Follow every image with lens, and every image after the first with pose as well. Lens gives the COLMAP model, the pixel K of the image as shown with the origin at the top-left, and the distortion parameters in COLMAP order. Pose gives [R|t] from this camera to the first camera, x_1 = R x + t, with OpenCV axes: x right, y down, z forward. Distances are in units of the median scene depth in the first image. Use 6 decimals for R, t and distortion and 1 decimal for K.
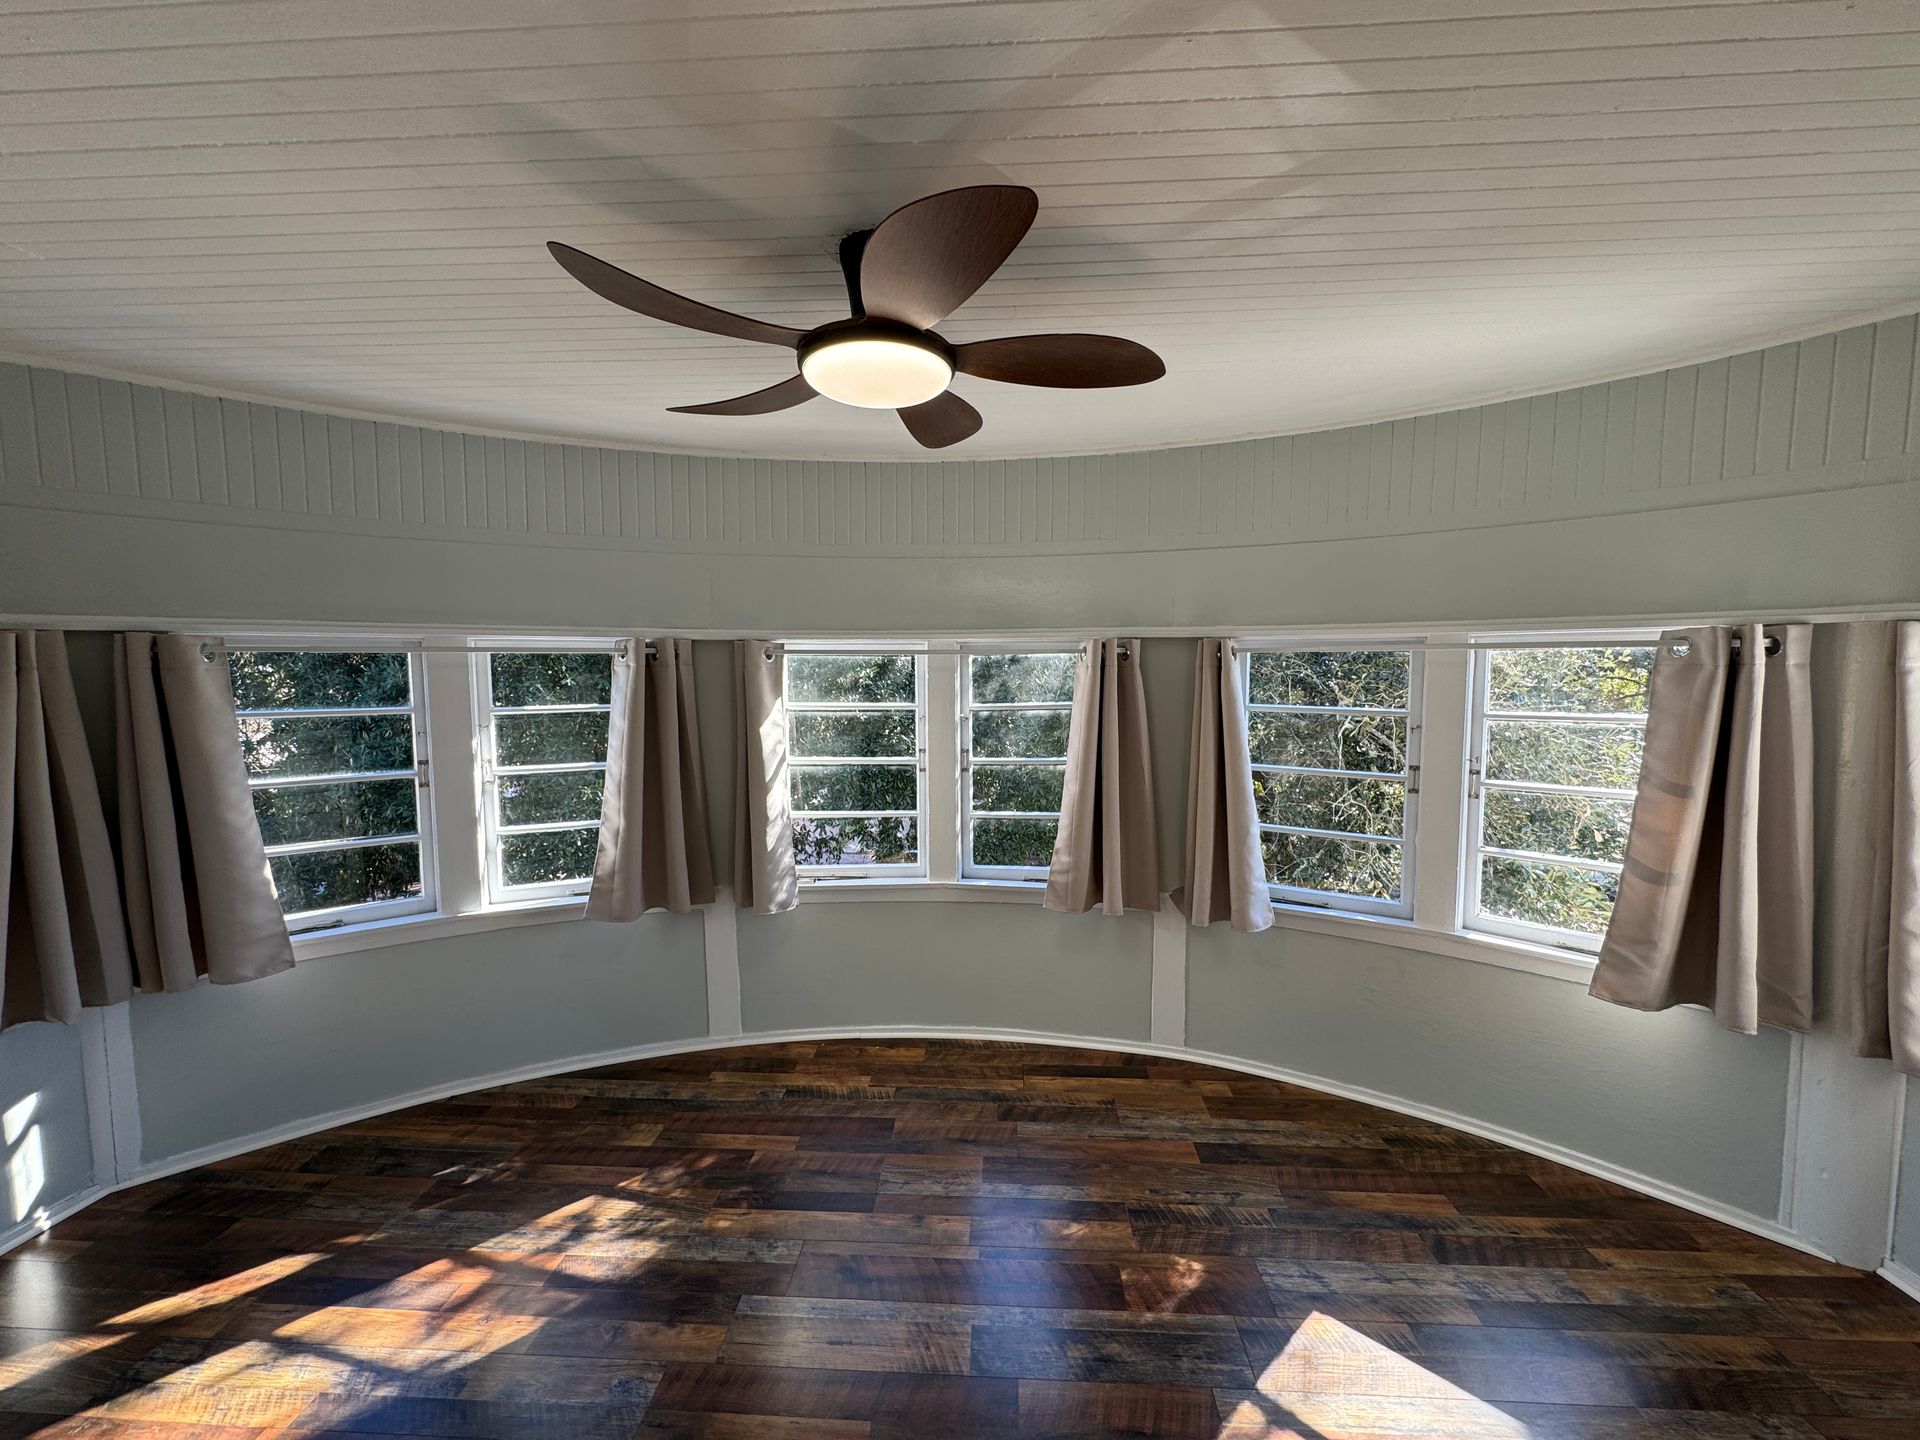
lens RADIAL K [[767.8, 0, 967.6], [0, 767.8, 703.4], [0, 0, 1]] dist [-0.001778, 0.000464]
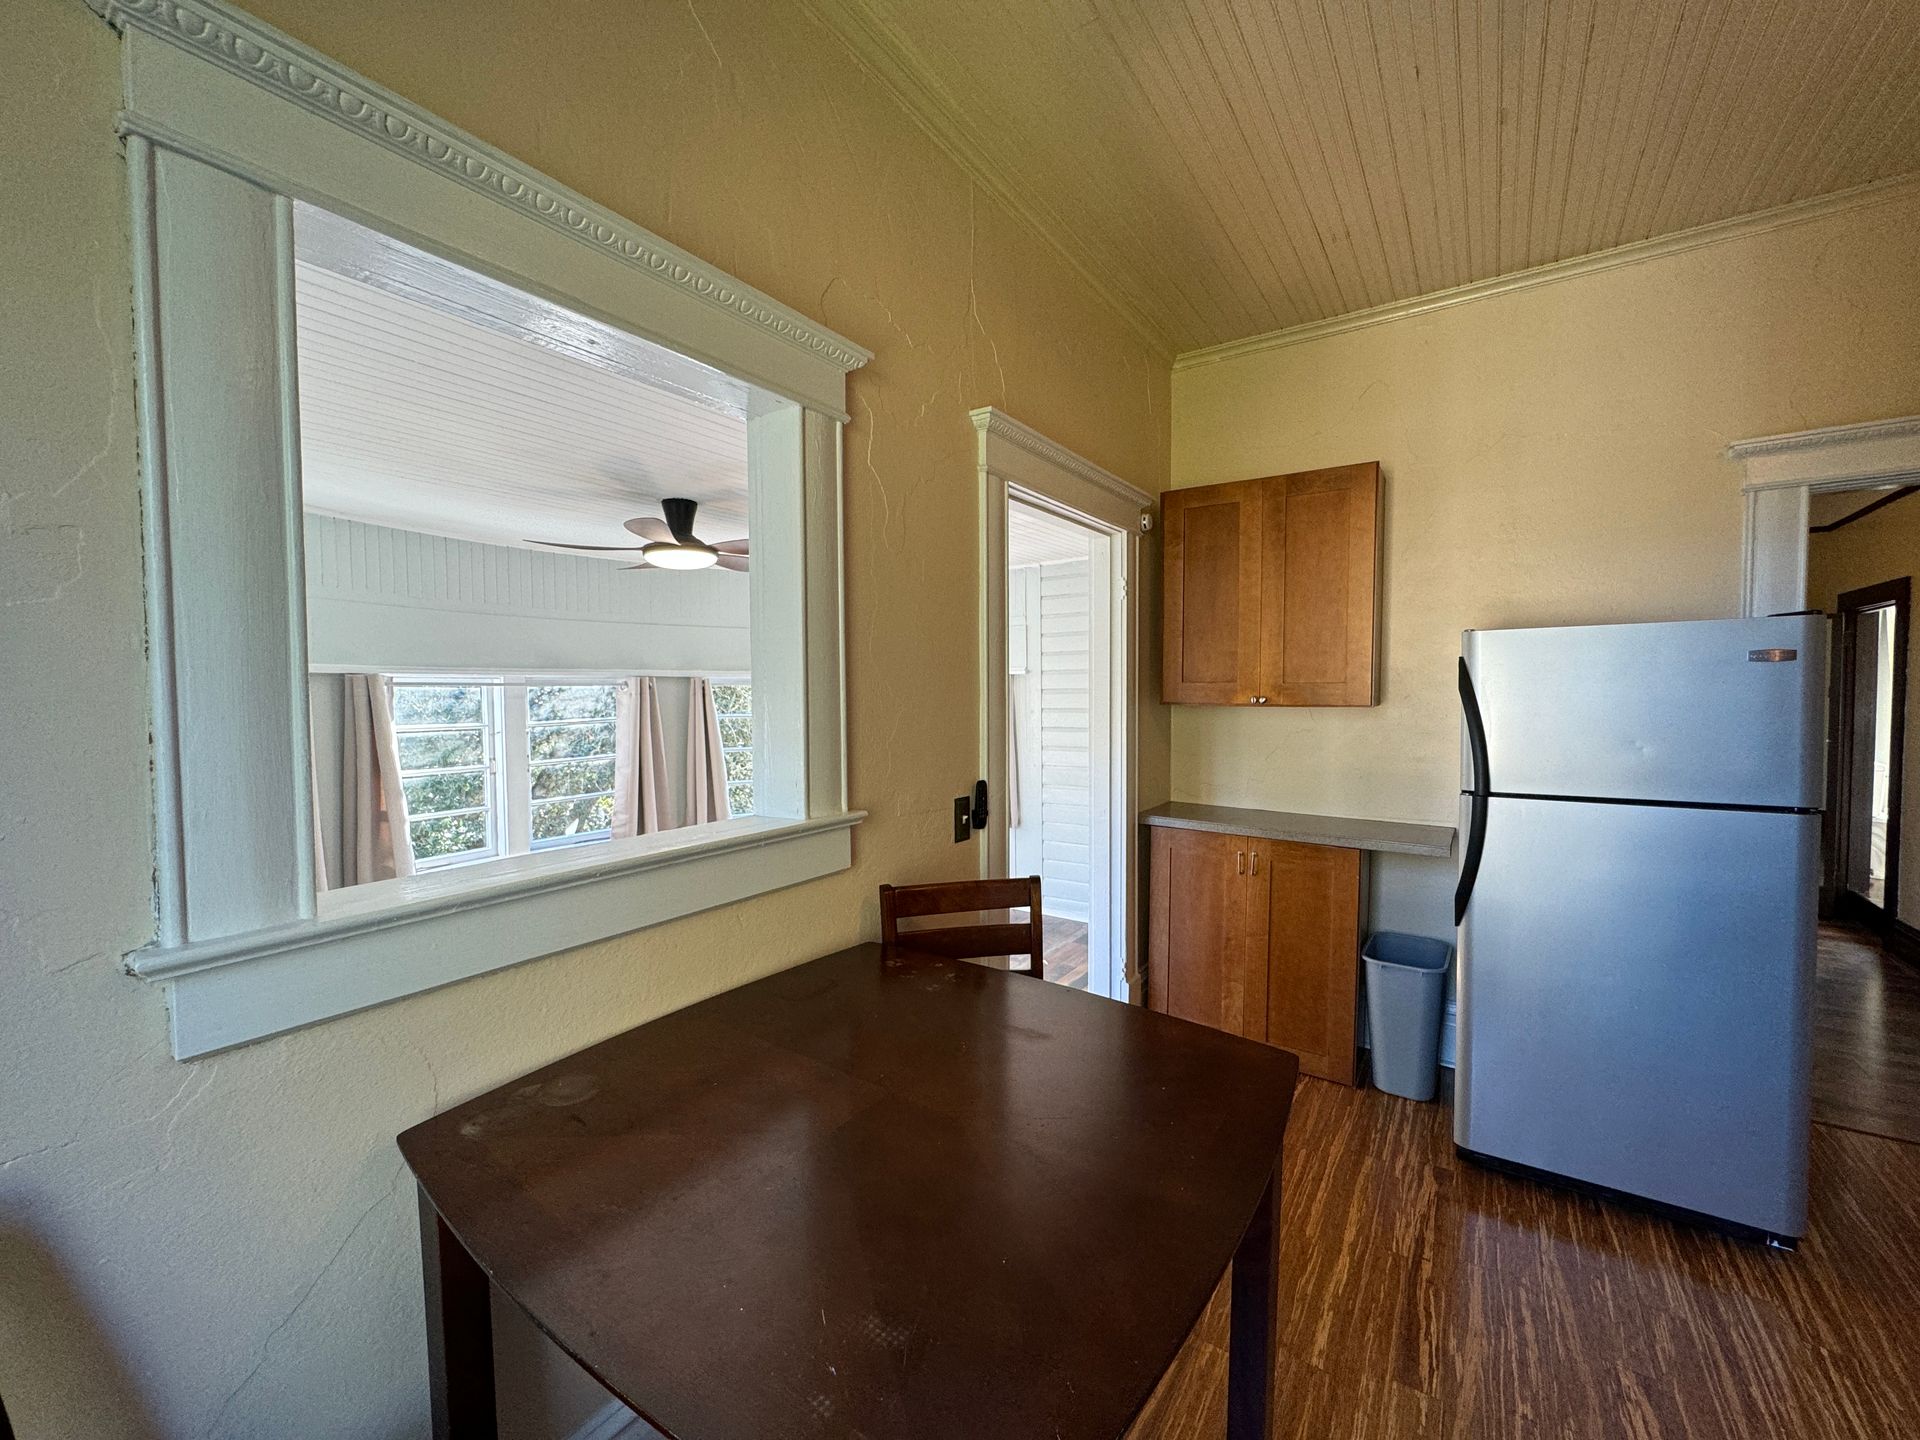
lens RADIAL K [[767.8, 0, 977.7], [0, 767.8, 717.9], [0, 0, 1]] dist [-0.001778, 0.000464]
pose [[0.521703, -0.035576, 0.852385, -0.755059], [0.055329, 0.998438, 0.007807, 0.025904], [-0.851331, 0.043089, 0.522857, -0.402434]]
